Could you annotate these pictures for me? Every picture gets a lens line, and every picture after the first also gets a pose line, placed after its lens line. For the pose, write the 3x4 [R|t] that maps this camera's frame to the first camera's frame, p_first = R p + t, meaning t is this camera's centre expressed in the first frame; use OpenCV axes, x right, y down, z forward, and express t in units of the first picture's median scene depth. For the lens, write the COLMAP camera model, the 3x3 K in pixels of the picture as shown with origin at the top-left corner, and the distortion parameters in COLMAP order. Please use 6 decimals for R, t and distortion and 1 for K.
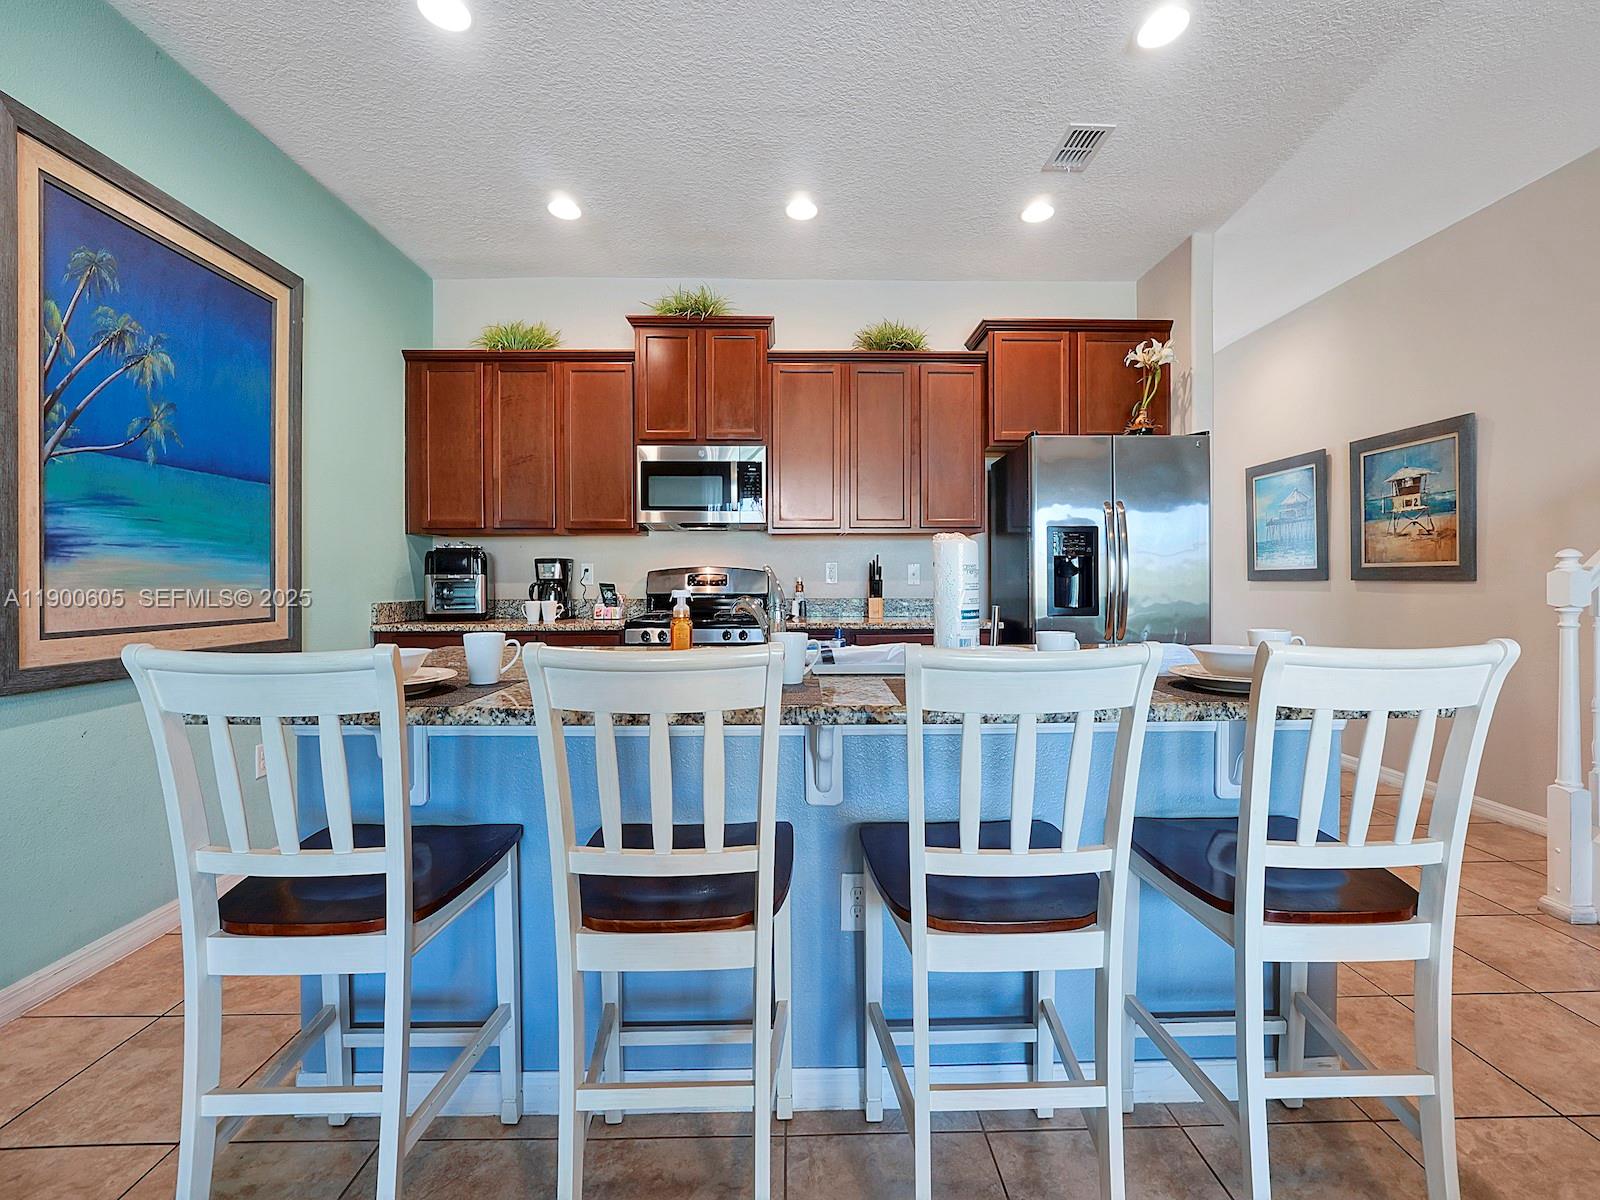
lens RADIAL K [[685.3, 0, 801.9], [0, 685.3, 592.5], [0, 0, 1]] dist [-0.002356, 0.000101]
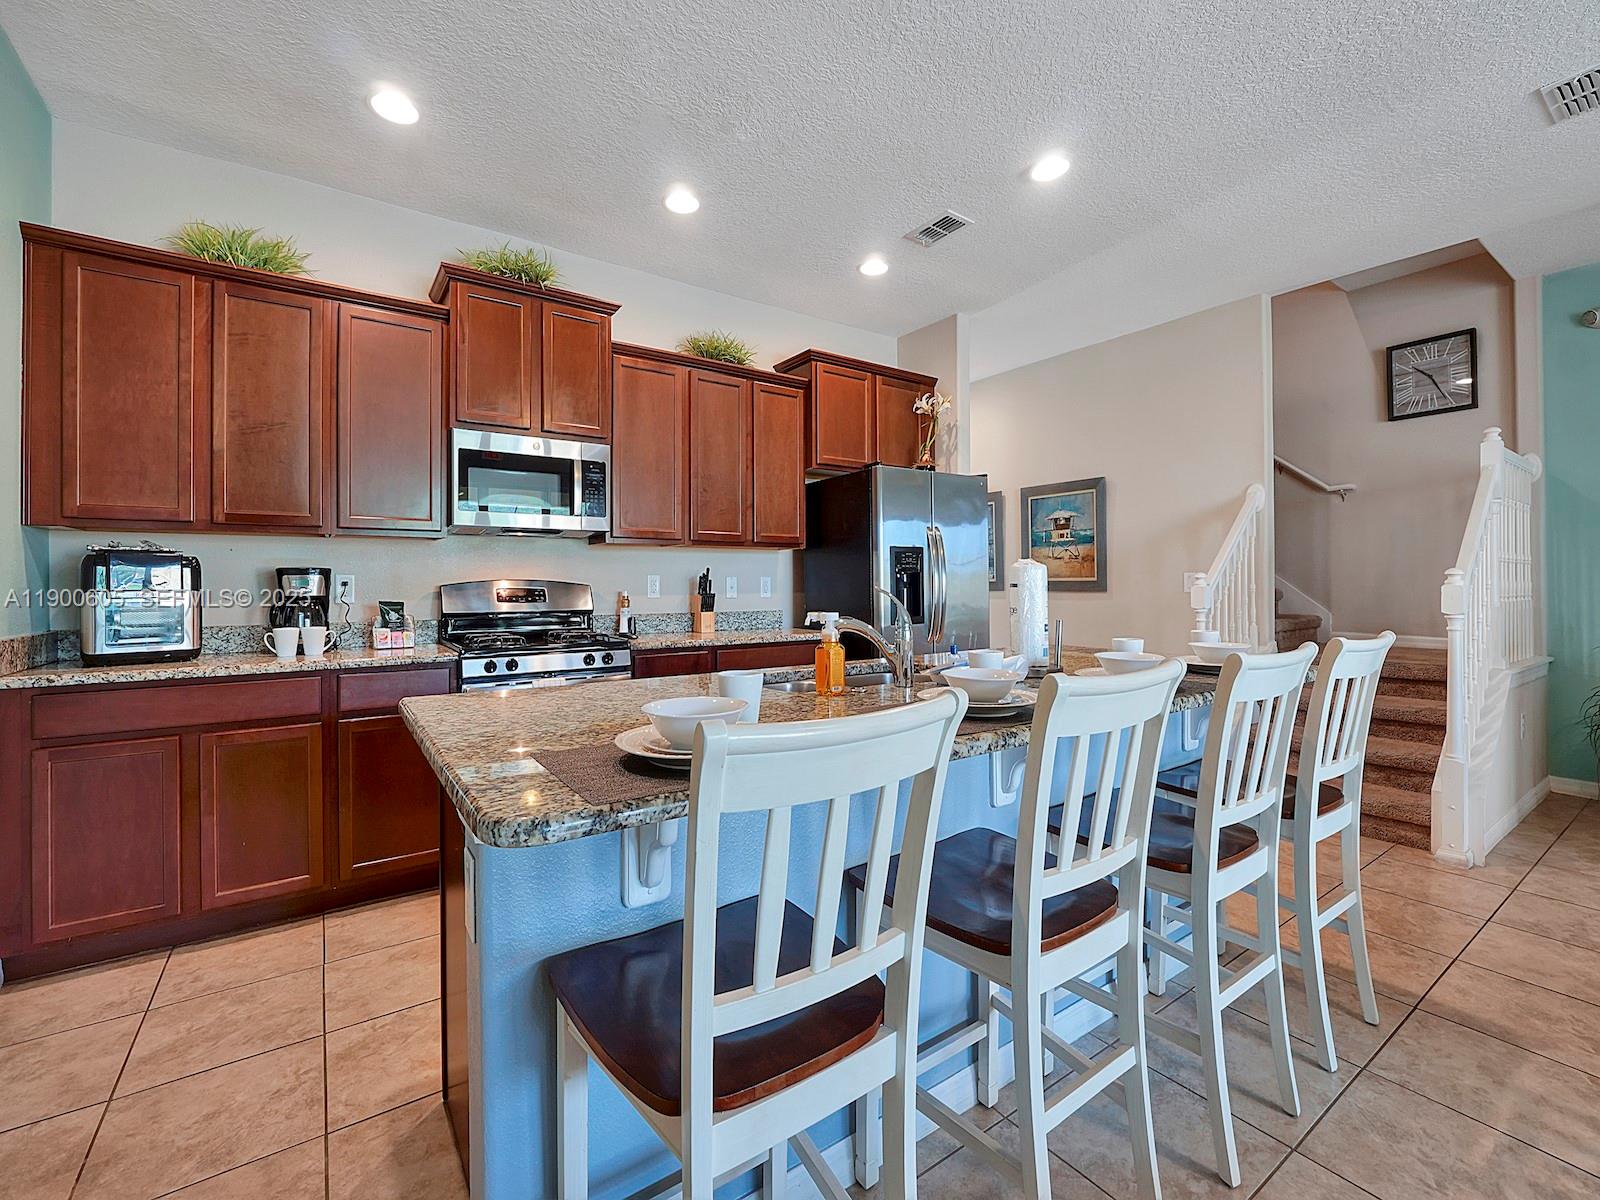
lens RADIAL K [[715.2, 0, 804.5], [0, 715.2, 590.2], [0, 0, 1]] dist [0.002501, 0.000004]
pose [[0.826796, -0.005941, 0.562471, -0.367889], [0.012908, 0.999881, -0.008414, -0.013405], [-0.562354, 0.014217, 0.826774, 0.086699]]
